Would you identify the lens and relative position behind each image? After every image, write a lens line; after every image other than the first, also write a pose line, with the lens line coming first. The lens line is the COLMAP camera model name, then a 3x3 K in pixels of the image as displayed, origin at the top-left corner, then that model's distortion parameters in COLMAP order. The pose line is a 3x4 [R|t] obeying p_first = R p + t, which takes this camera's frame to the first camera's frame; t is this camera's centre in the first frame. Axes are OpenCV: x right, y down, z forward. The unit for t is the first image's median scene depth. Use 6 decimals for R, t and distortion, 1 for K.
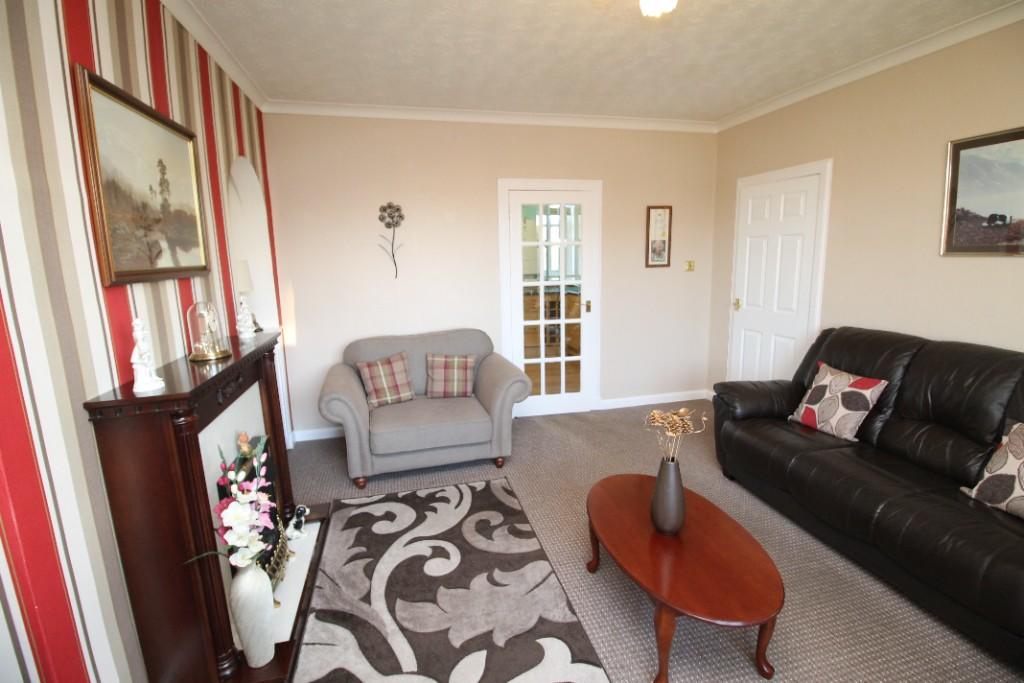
lens RADIAL K [[479.6, 0, 512.8], [0, 479.6, 324.6], [0, 0, 1]] dist [-0.004614, -0.001339]
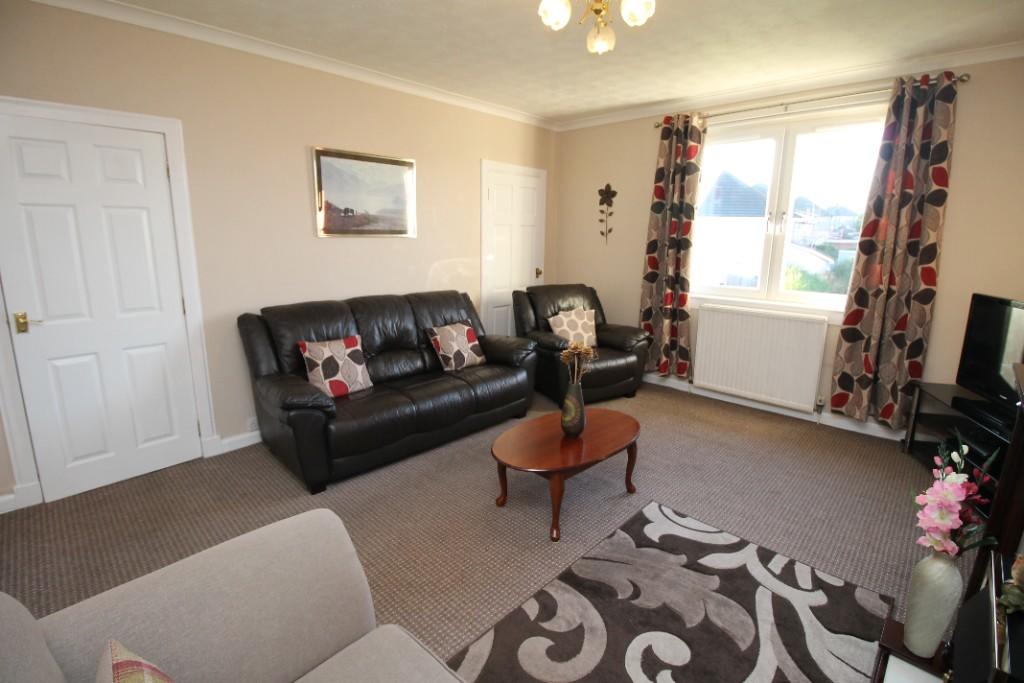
lens RADIAL K [[479.6, 0, 512.8], [0, 479.6, 324.6], [0, 0, 1]] dist [-0.004614, -0.001339]
pose [[-0.531213, -0.148715, 0.834084, -0.543553], [0.121569, 0.960908, 0.248752, -0.190883], [-0.838471, 0.233539, -0.492367, 1.376350]]
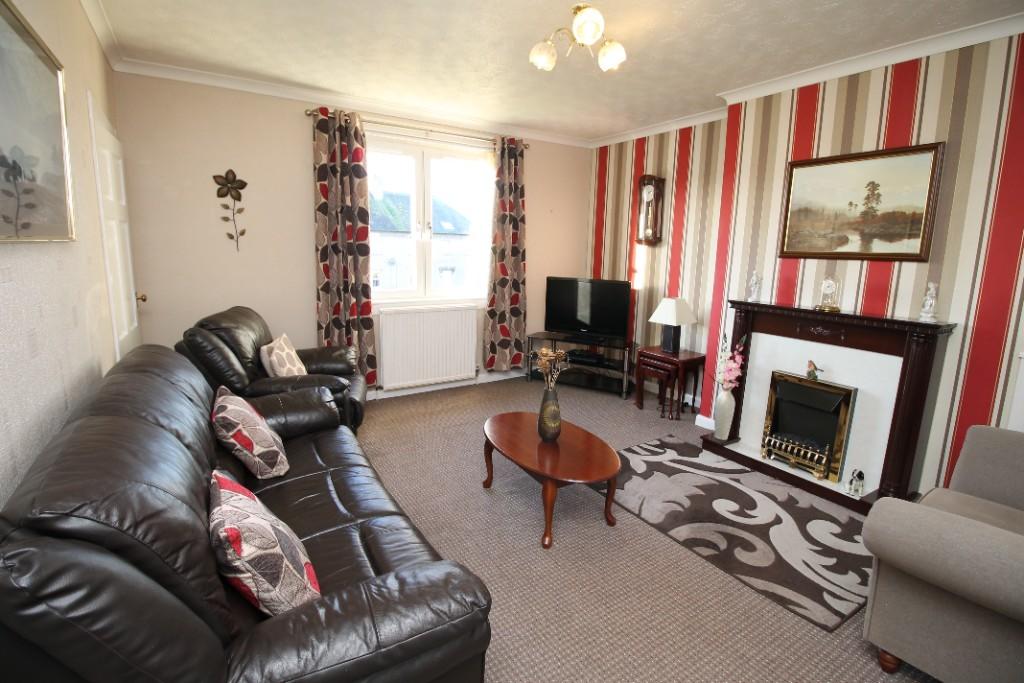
lens RADIAL K [[479.6, 0, 512.8], [0, 479.6, 324.6], [0, 0, 1]] dist [-0.004614, -0.001339]
pose [[-0.947339, 0.047109, -0.316747, 0.670094], [-0.052961, 0.952451, 0.300054, -0.243655], [0.315822, 0.301028, -0.899799, 1.674715]]
